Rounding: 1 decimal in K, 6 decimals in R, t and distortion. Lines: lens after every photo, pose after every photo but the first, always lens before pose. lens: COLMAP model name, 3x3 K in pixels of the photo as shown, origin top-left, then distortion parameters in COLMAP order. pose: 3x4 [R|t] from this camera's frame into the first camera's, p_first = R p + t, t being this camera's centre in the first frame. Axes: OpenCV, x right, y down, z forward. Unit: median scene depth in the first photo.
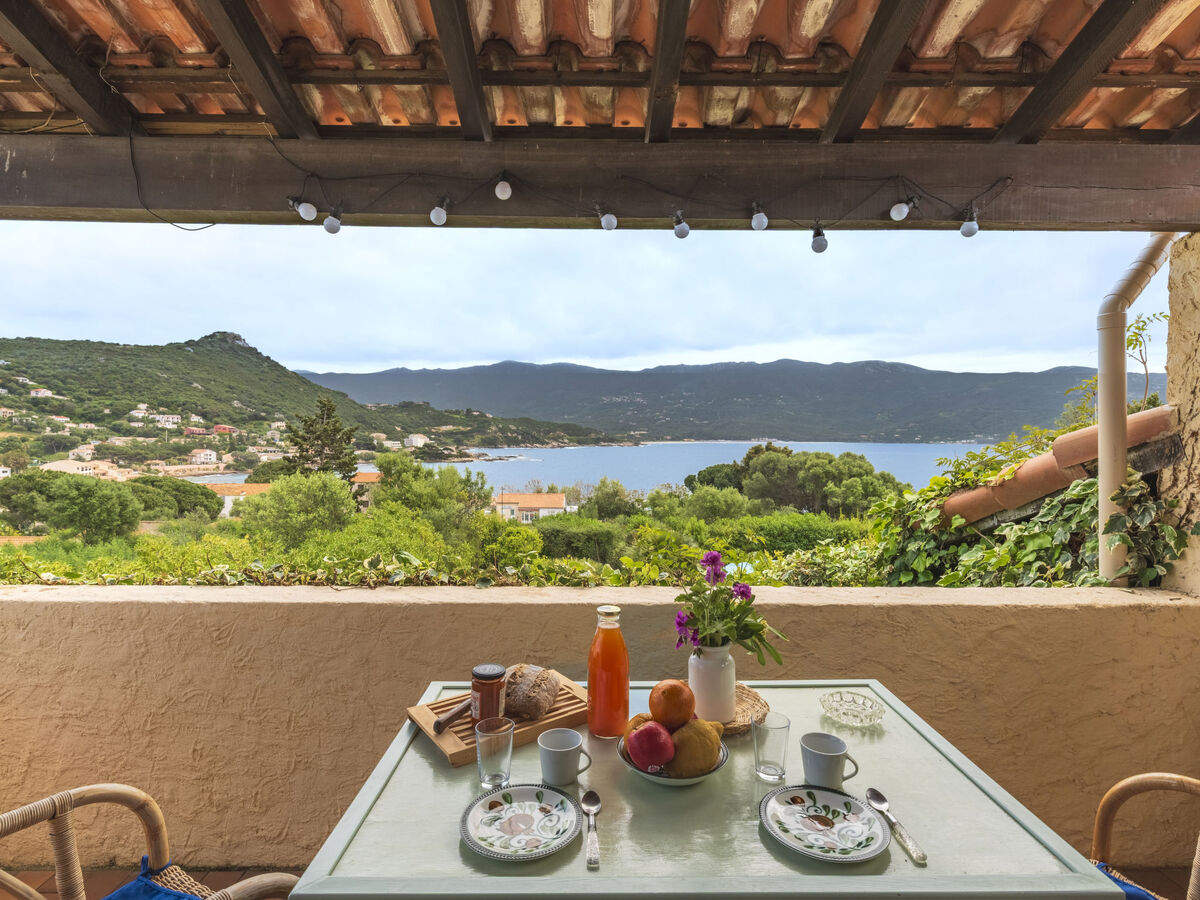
lens RADIAL K [[606.5, 0, 600.0], [0, 606.5, 450.0], [0, 0, 1]] dist [-0.003802, 0.001284]
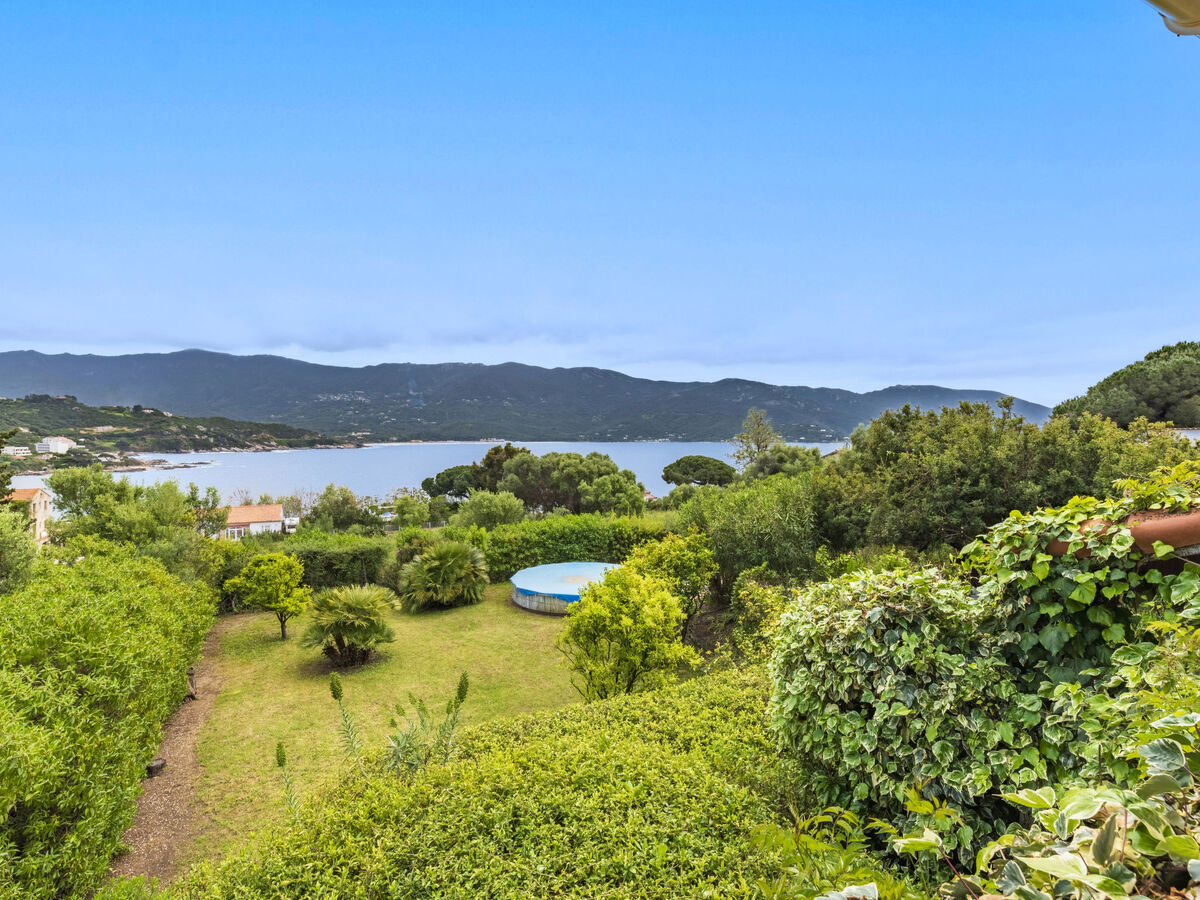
lens RADIAL K [[606.5, 0, 600.0], [0, 606.5, 450.0], [0, 0, 1]] dist [-0.003802, 0.001284]
pose [[0.904987, -0.016337, 0.425126, -0.554372], [0.016761, 0.999856, 0.002742, -0.046655], [-0.425110, 0.004644, 0.905130, 0.537814]]
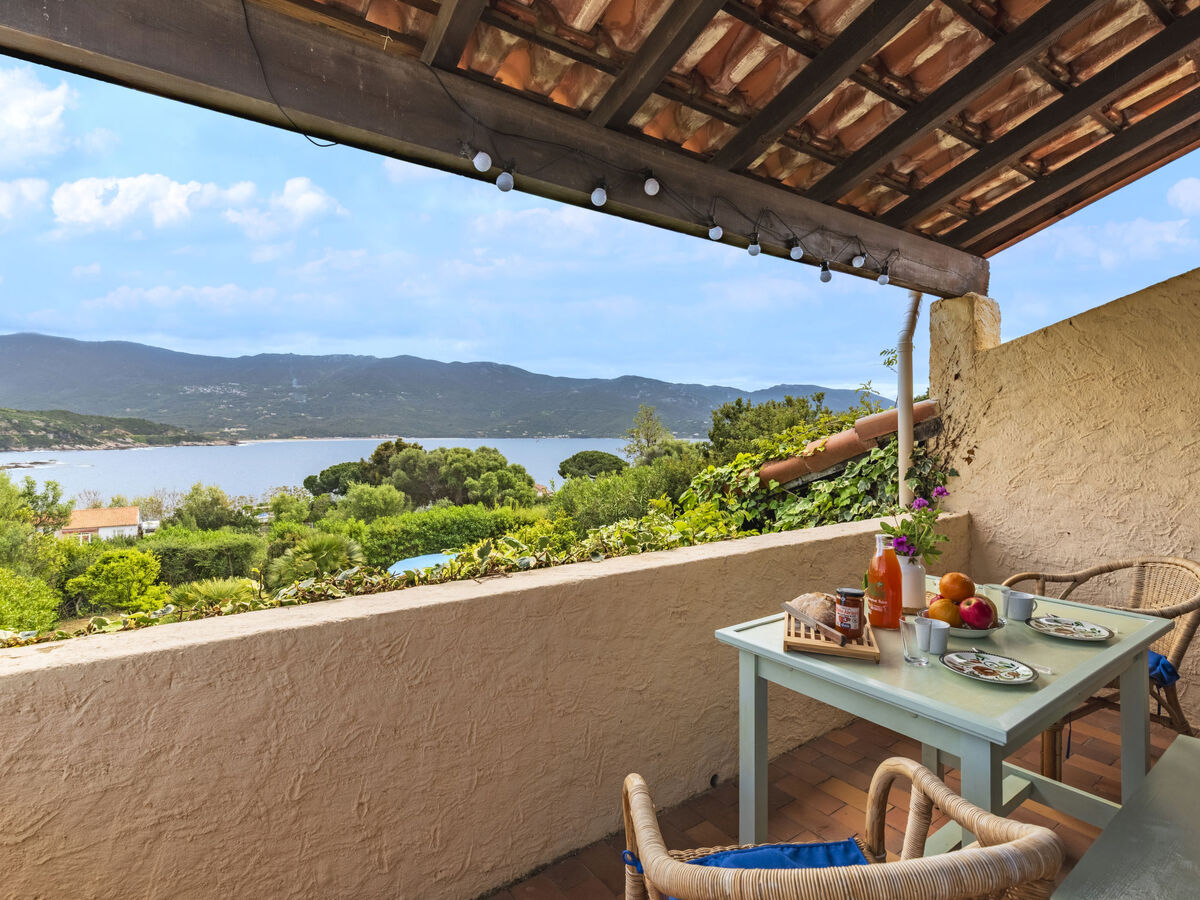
lens RADIAL K [[608.9, 0, 600.5], [0, 608.9, 439.3], [0, 0, 1]] dist [-0.002195, -0.000280]
pose [[0.822774, -0.012776, 0.568225, -0.505949], [0.019452, 0.999795, -0.005687, 0.016887], [-0.568036, 0.015732, 0.822853, 0.094101]]
